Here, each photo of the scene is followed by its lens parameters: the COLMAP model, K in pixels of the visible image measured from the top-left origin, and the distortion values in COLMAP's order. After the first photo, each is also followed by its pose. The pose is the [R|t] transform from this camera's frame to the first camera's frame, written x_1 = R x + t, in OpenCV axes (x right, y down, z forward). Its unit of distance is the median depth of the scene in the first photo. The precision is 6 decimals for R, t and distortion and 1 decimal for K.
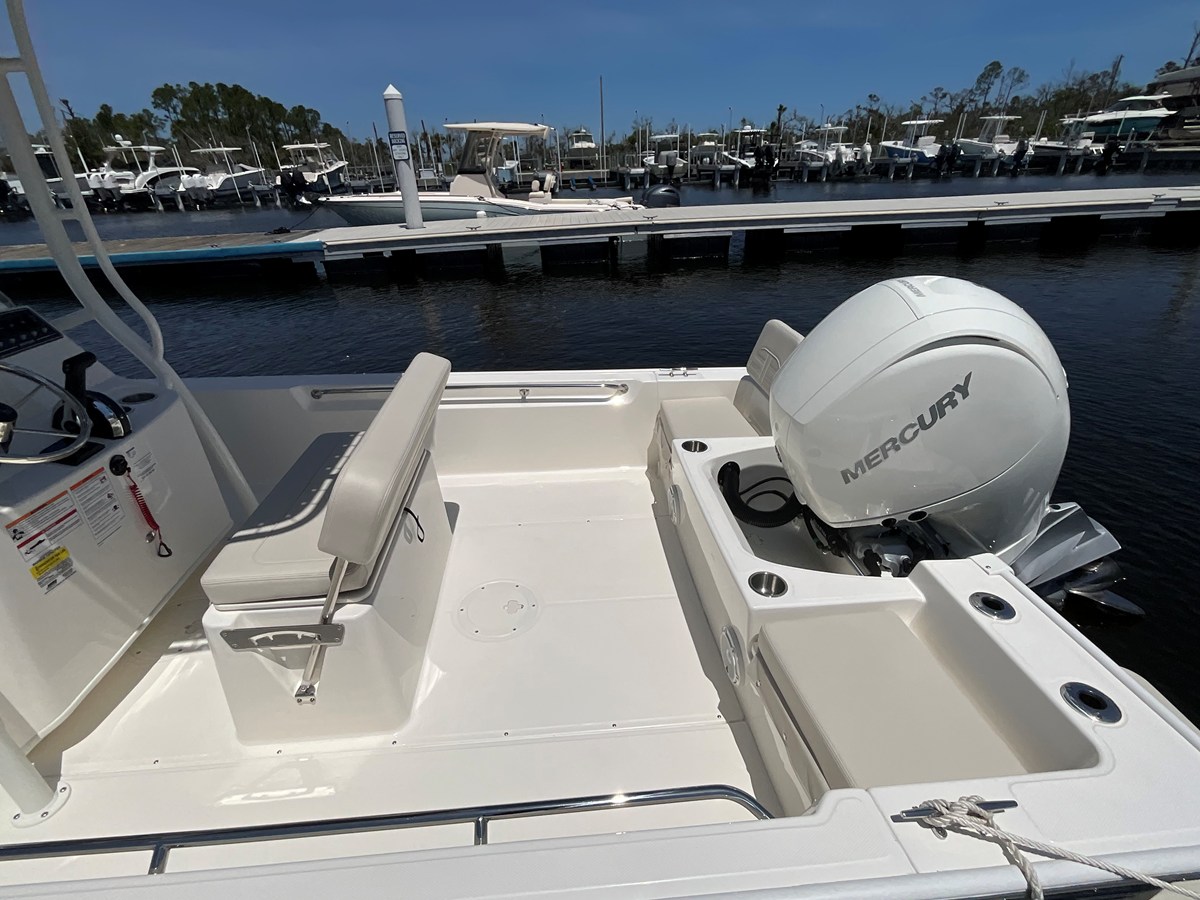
lens RADIAL K [[554.7, 0, 600.0], [0, 554.7, 448.1], [0, 0, 1]] dist [0.010577, -0.006200]
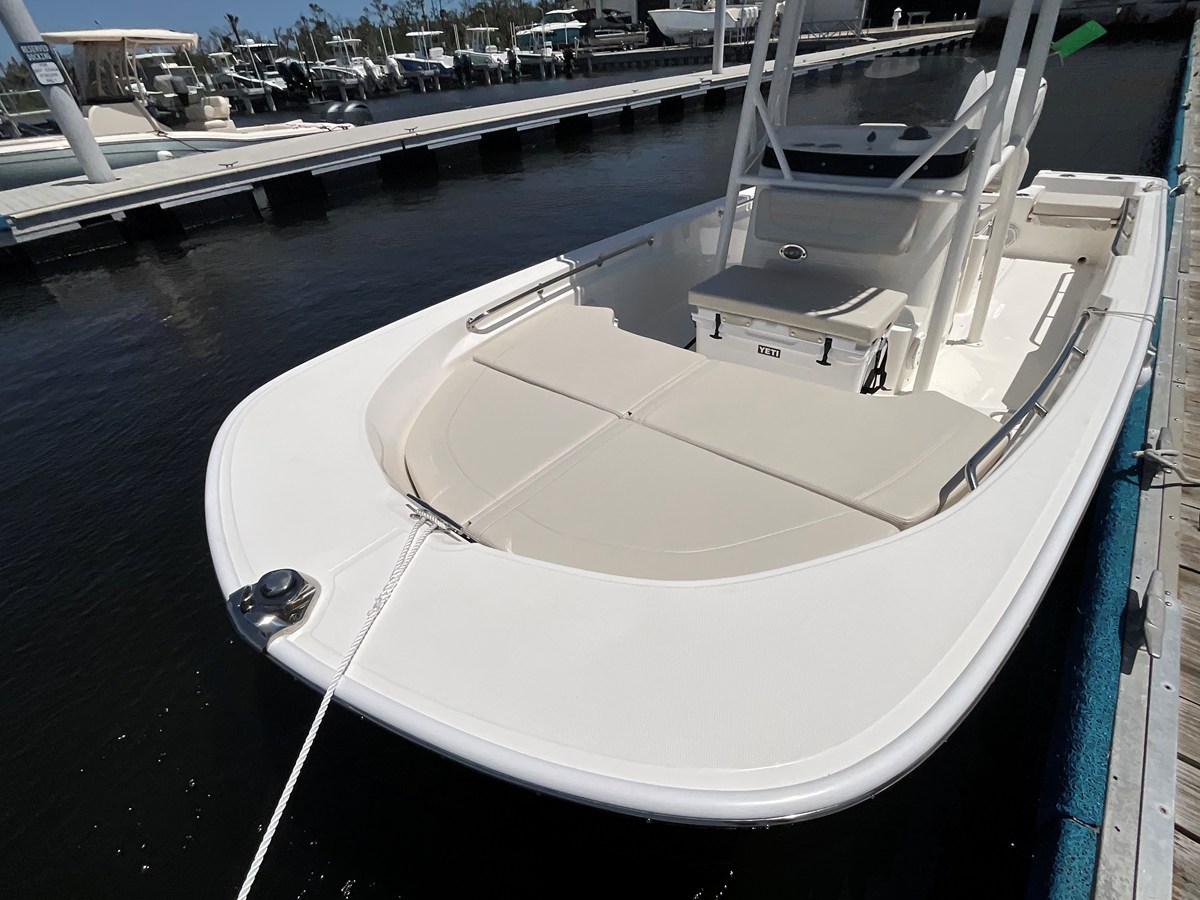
lens RADIAL K [[554.7, 0, 592.5], [0, 554.7, 452.9], [0, 0, 1]] dist [0.010577, -0.006200]
pose [[0.703743, -0.433103, 0.563177, -0.138302], [0.368536, 0.900249, 0.231804, -0.000732], [-0.607394, 0.044421, 0.793158, 0.010133]]
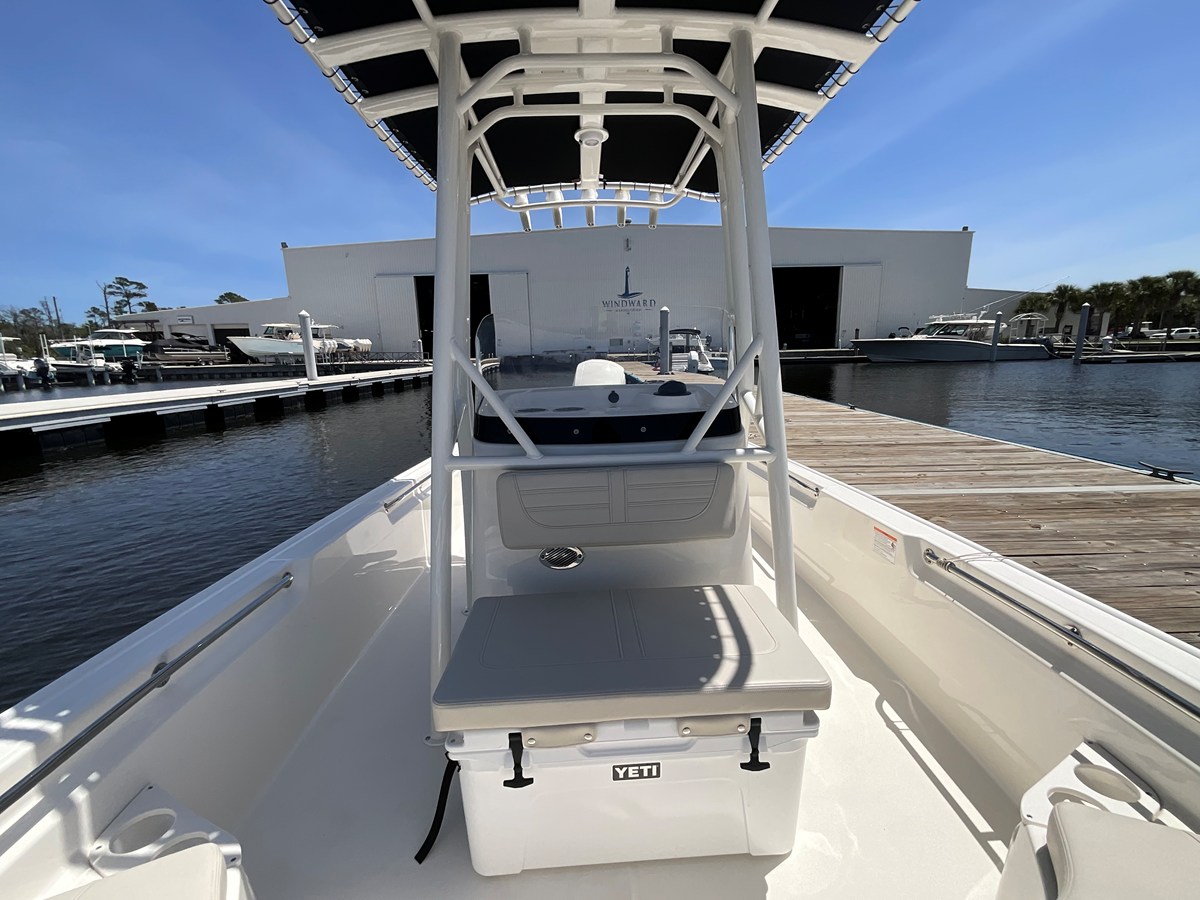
lens RADIAL K [[483.7, 0, 613.4], [0, 483.7, 450.0], [0, 0, 1]] dist [-0.007974, -0.000756]
pose [[0.035344, -0.162892, 0.986011, -0.111160], [0.472937, 0.871883, 0.127085, -0.007391], [-0.880387, 0.461830, 0.107854, 0.033861]]
